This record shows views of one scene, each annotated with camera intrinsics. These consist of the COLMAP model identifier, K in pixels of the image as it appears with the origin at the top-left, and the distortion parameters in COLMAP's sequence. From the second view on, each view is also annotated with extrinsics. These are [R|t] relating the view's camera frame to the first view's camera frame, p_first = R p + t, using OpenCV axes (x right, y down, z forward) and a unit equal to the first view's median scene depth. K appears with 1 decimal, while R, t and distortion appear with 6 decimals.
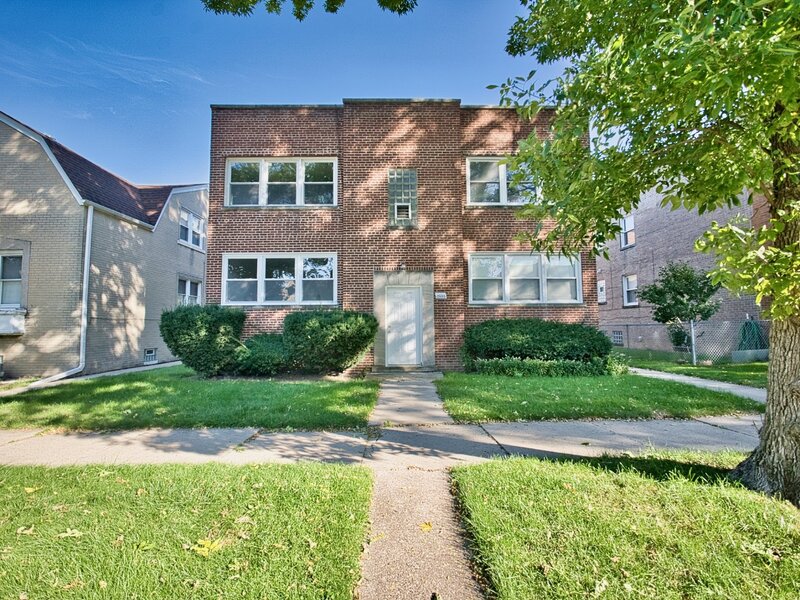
lens RADIAL K [[391.1, 0, 399.3], [0, 391.1, 298.5], [0, 0, 1]] dist [-0.022670, 0.006745]
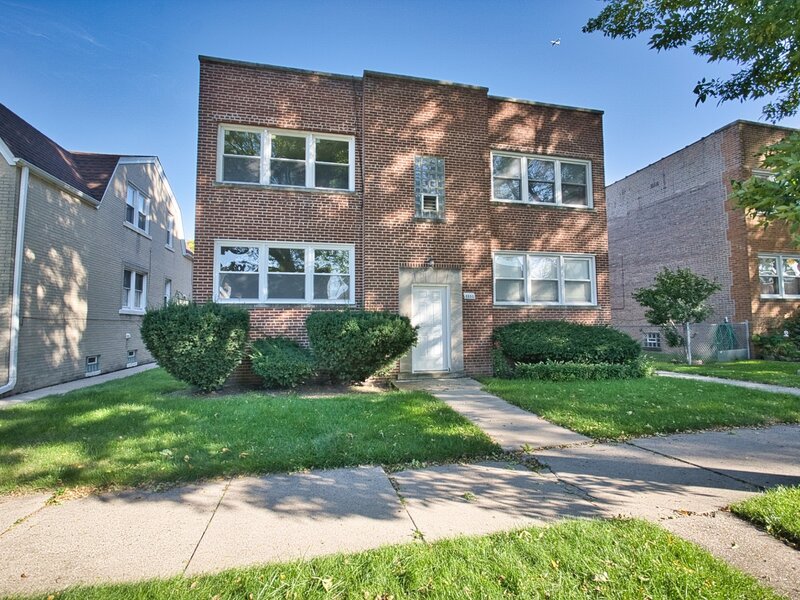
lens RADIAL K [[391.1, 0, 399.0], [0, 391.1, 300.4], [0, 0, 1]] dist [-0.022670, 0.006745]
pose [[0.977755, 0.014193, 0.209269, -0.245662], [-0.015932, 0.999851, 0.006630, 0.000088], [-0.209143, -0.009816, 0.977836, 0.120359]]
